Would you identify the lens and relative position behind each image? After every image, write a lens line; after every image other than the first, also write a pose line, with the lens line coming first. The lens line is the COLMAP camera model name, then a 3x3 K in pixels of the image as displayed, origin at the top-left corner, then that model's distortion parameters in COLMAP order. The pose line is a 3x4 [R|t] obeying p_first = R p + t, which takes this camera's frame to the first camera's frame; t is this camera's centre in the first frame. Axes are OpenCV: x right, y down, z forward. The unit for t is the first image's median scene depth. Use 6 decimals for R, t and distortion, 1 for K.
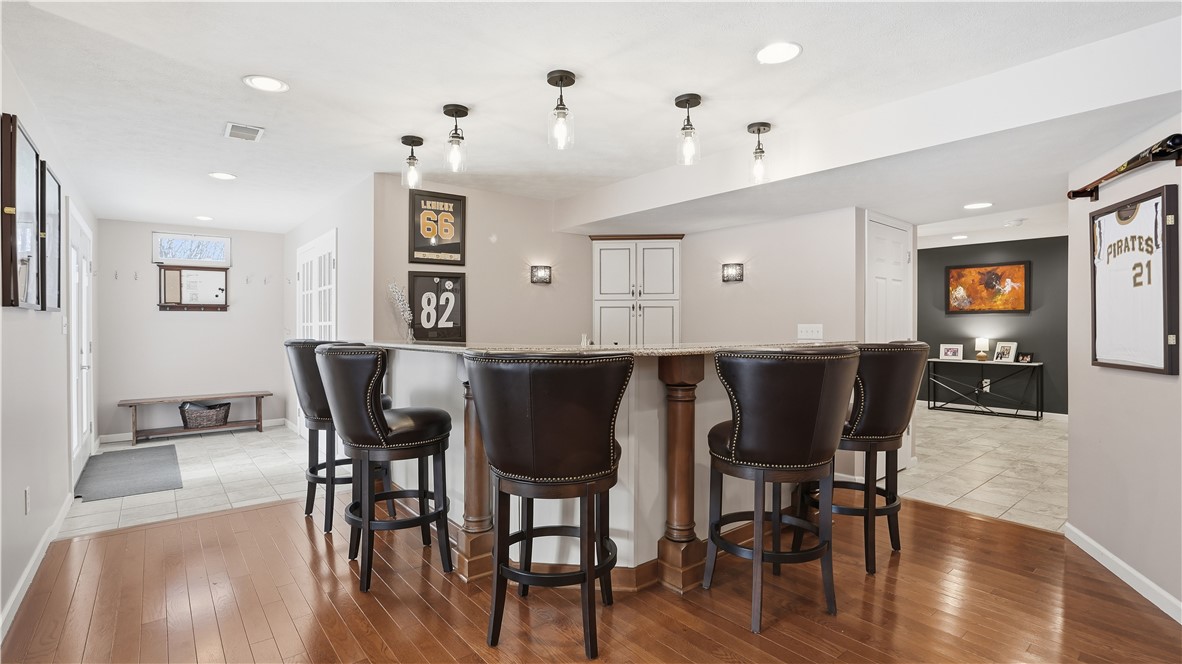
lens RADIAL K [[555.1, 0, 588.6], [0, 555.1, 329.8], [0, 0, 1]] dist [-0.051332, 0.020948]
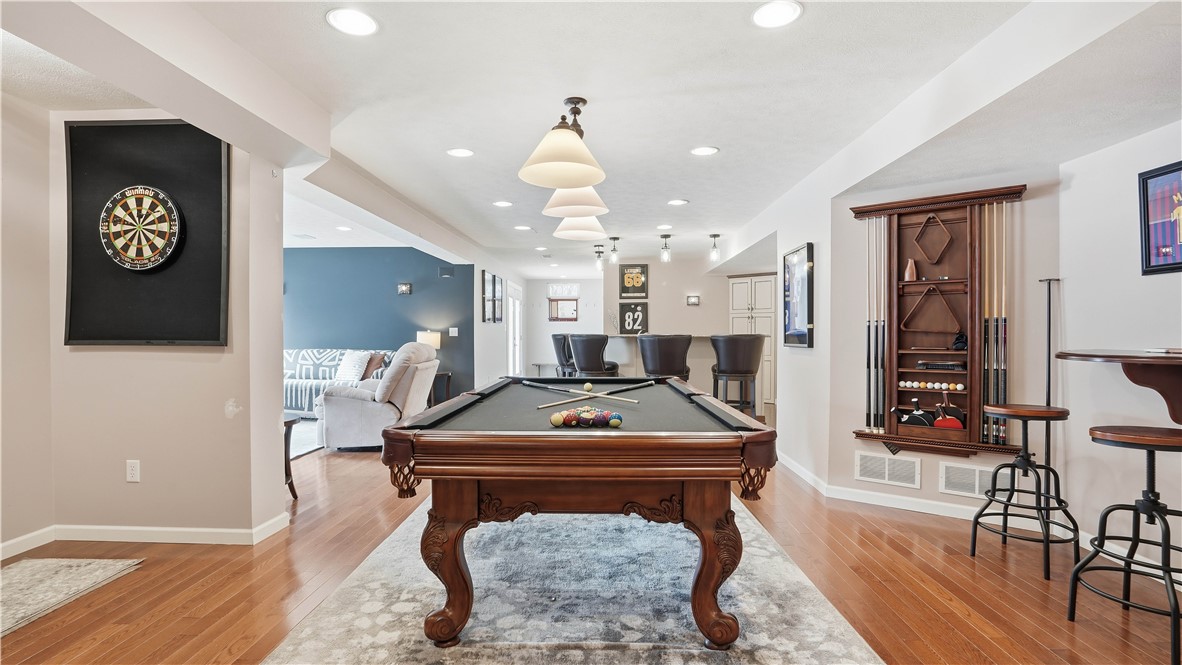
lens RADIAL K [[555.1, 0, 588.6], [0, 555.1, 330.3], [0, 0, 1]] dist [-0.051332, 0.020948]
pose [[0.760555, 0.001181, -0.649272, 0.887970], [-0.006281, 0.999965, -0.005539, 0.011840], [0.649243, 0.008291, 0.760536, -0.647055]]
